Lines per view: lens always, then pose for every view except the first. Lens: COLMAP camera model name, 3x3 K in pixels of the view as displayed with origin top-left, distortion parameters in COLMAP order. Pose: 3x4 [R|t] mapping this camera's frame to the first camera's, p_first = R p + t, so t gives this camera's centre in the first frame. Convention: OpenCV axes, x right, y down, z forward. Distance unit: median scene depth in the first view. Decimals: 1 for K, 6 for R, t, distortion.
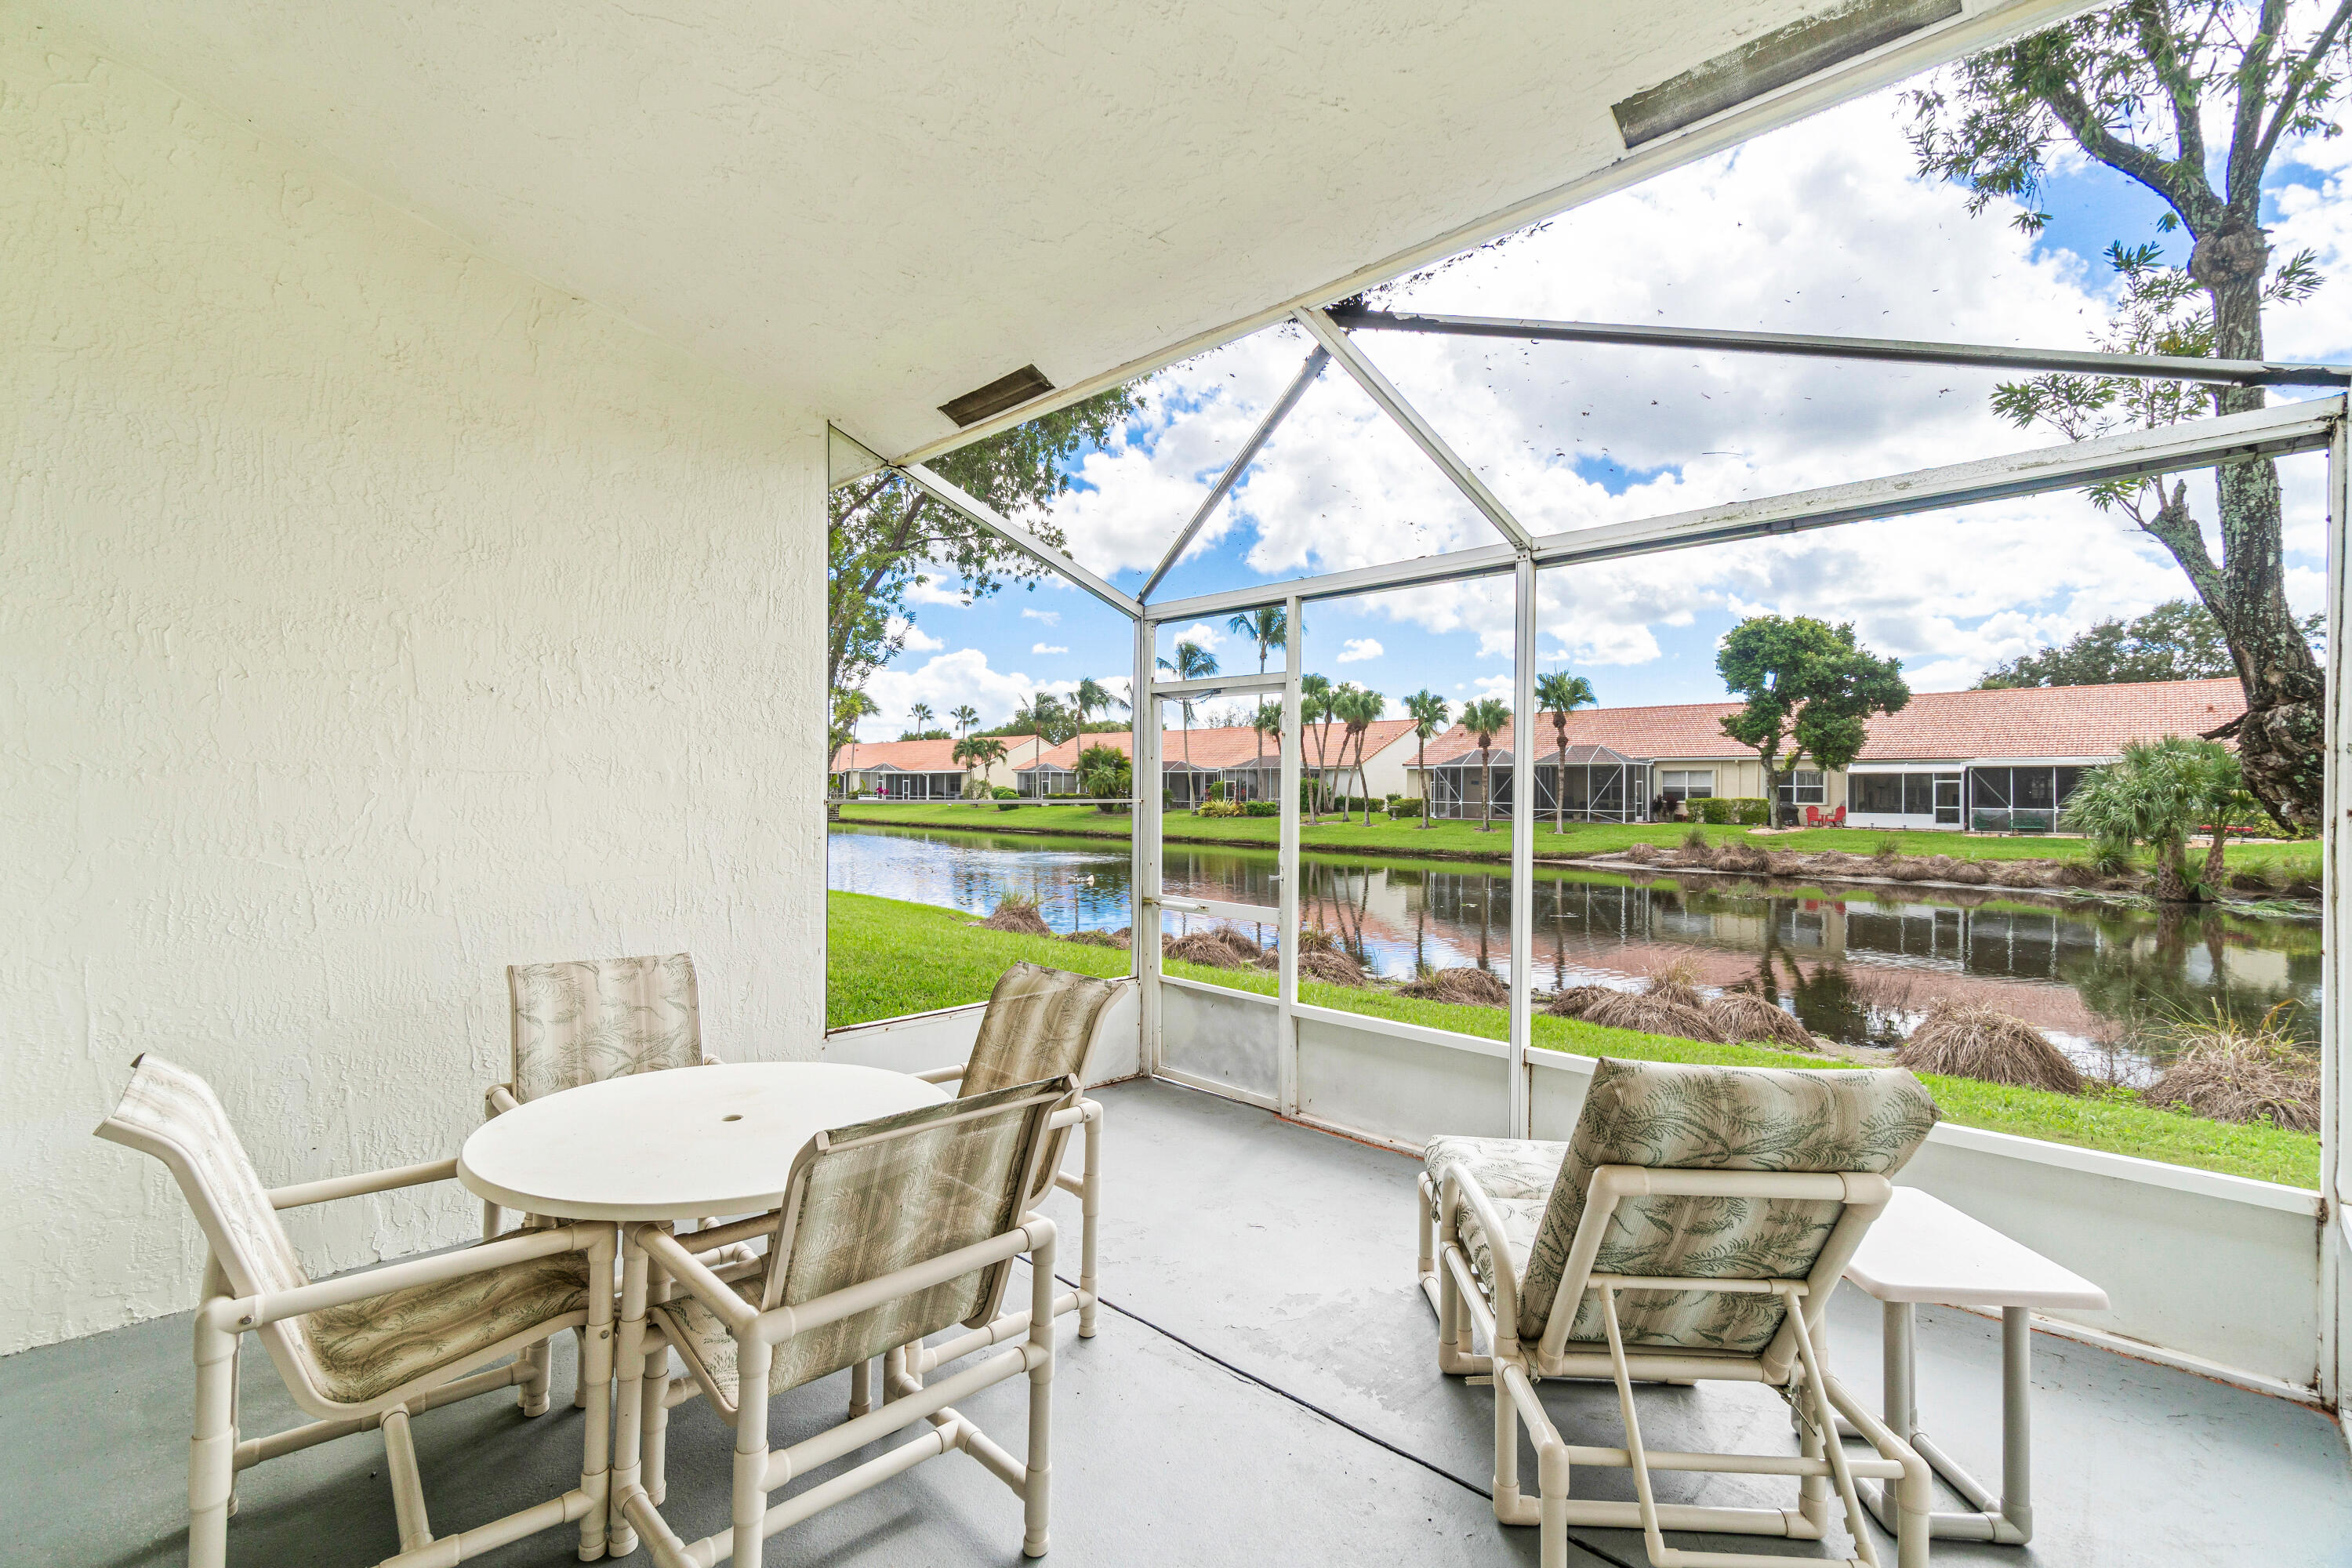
lens RADIAL K [[1019.9, 0, 1186.8], [0, 1019.9, 792.3], [0, 0, 1]] dist [-0.005140, 0.001225]
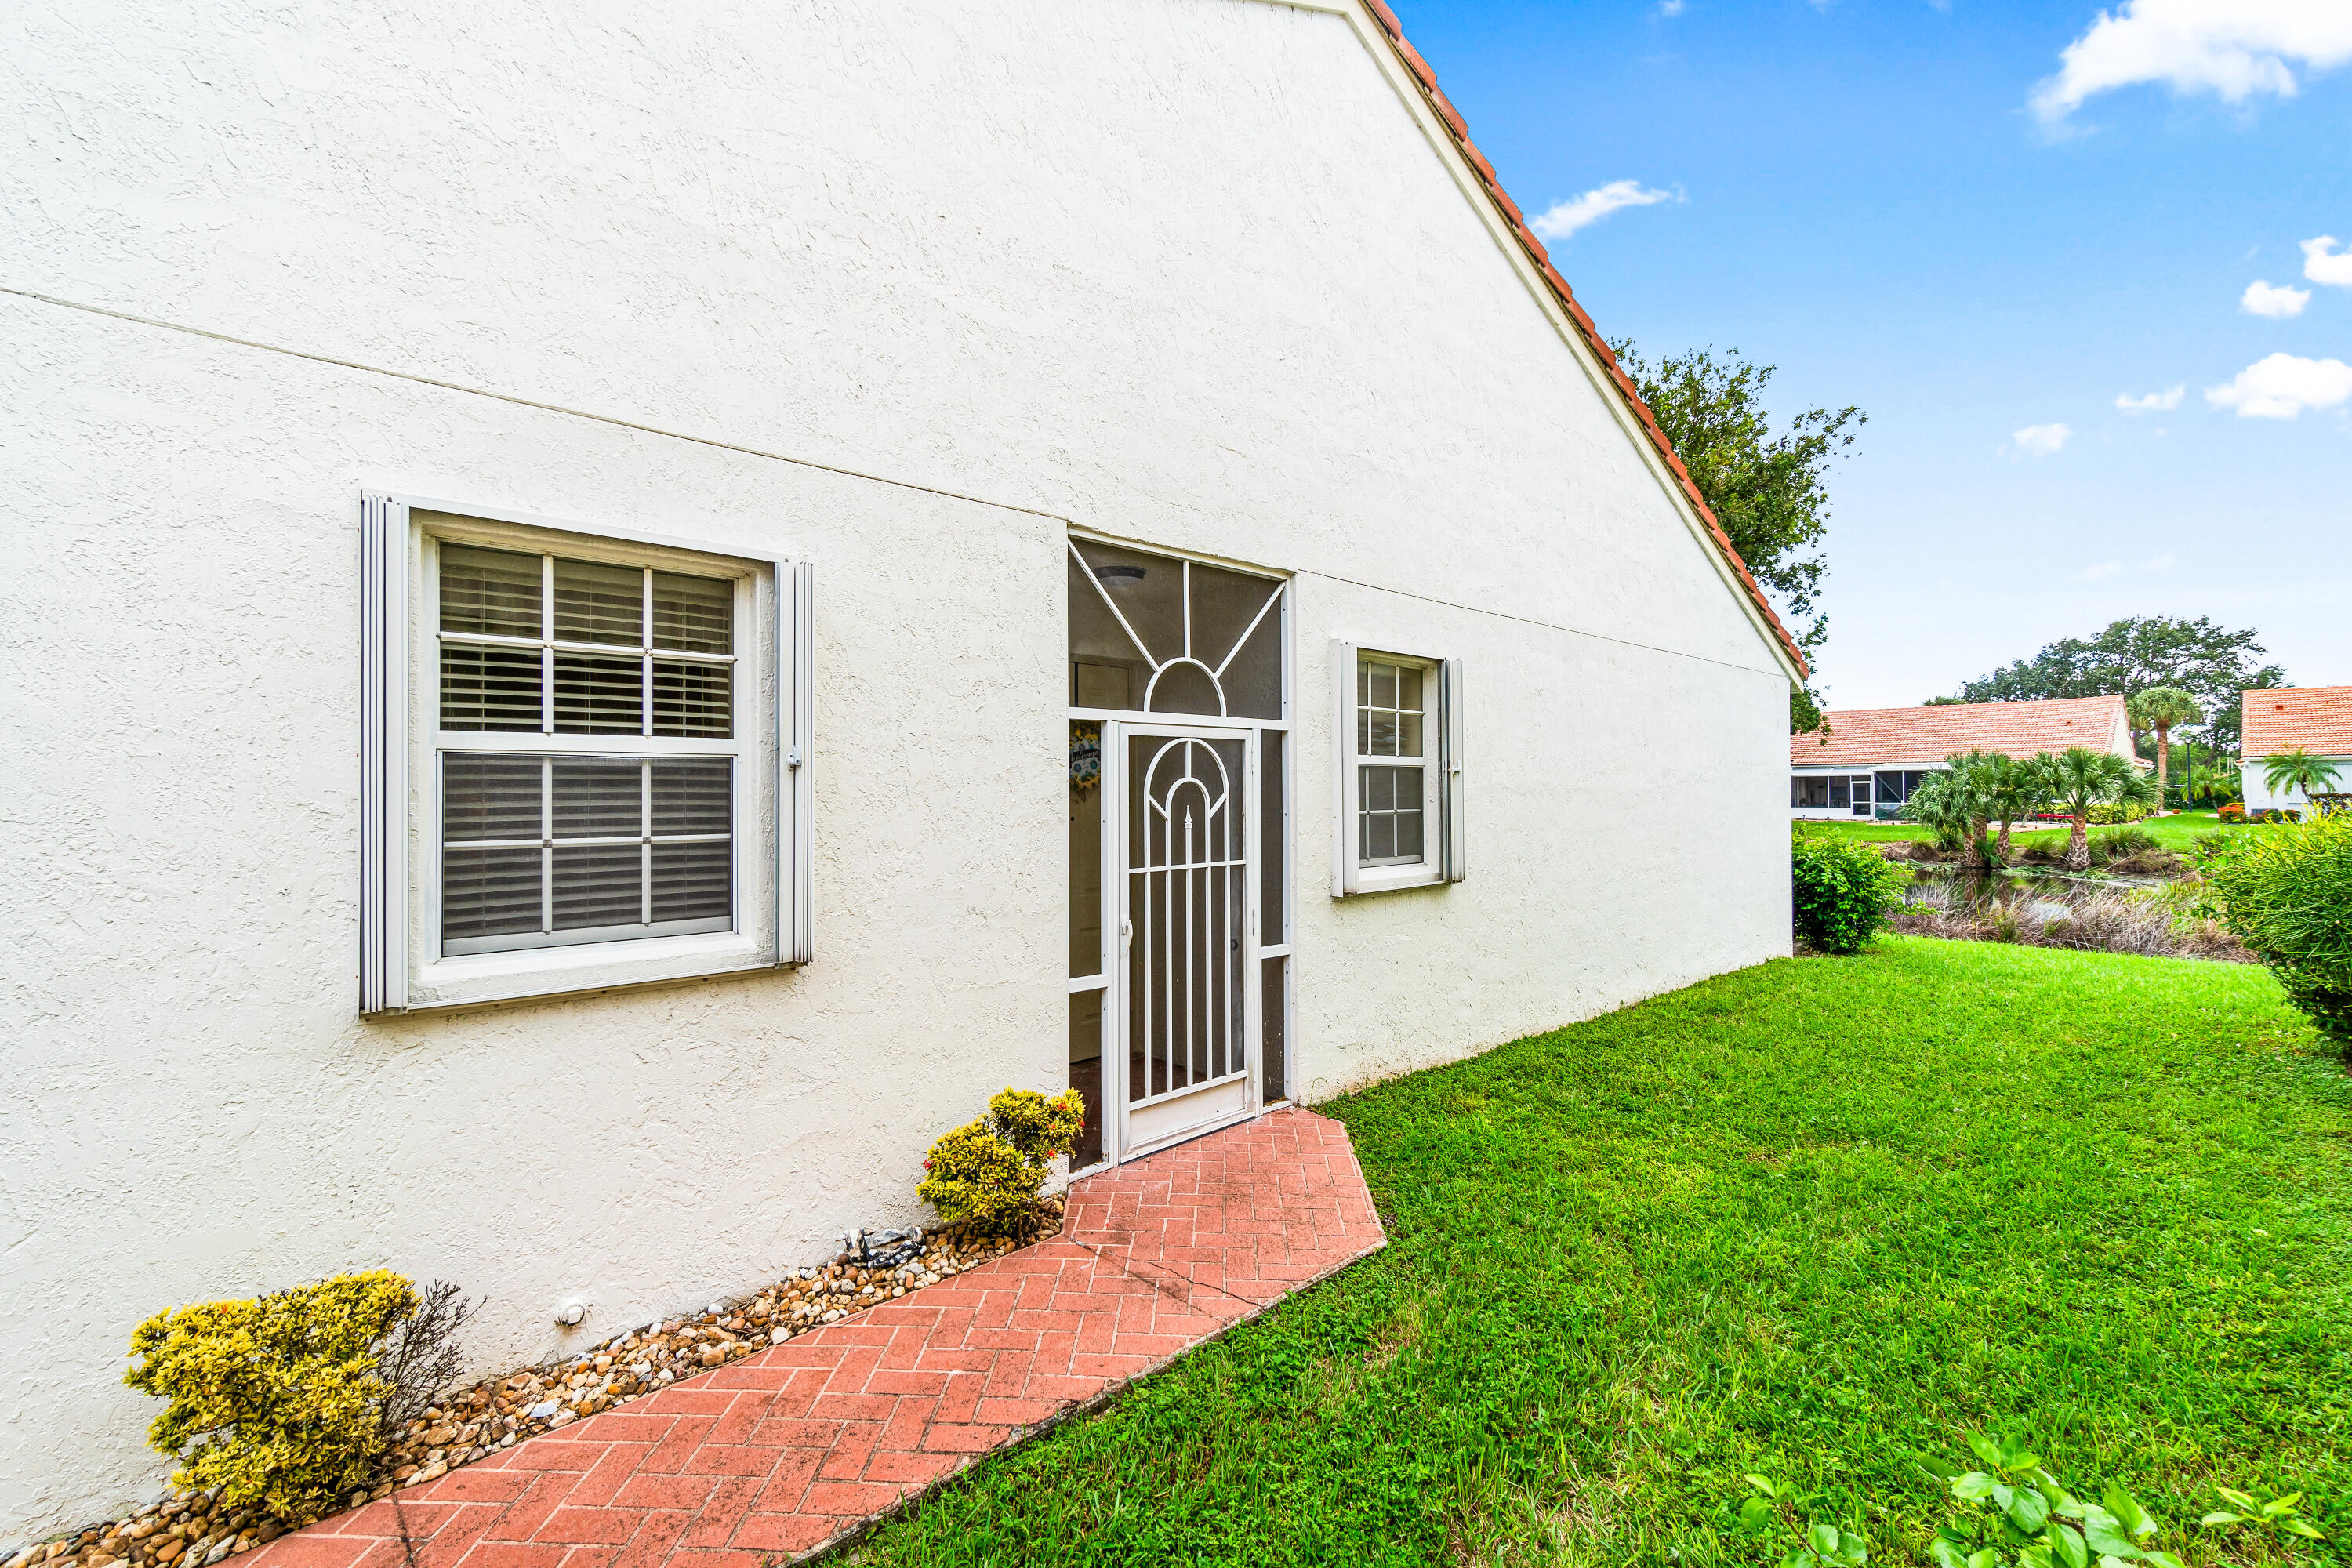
lens RADIAL K [[1019.9, 0, 1193.6], [0, 1019.9, 781.6], [0, 0, 1]] dist [-0.005140, 0.001225]
pose [[0.998637, -0.012226, -0.050739, -0.024877], [0.011527, 0.999835, -0.014053, -0.002875], [0.050902, 0.013449, 0.998613, -0.281495]]
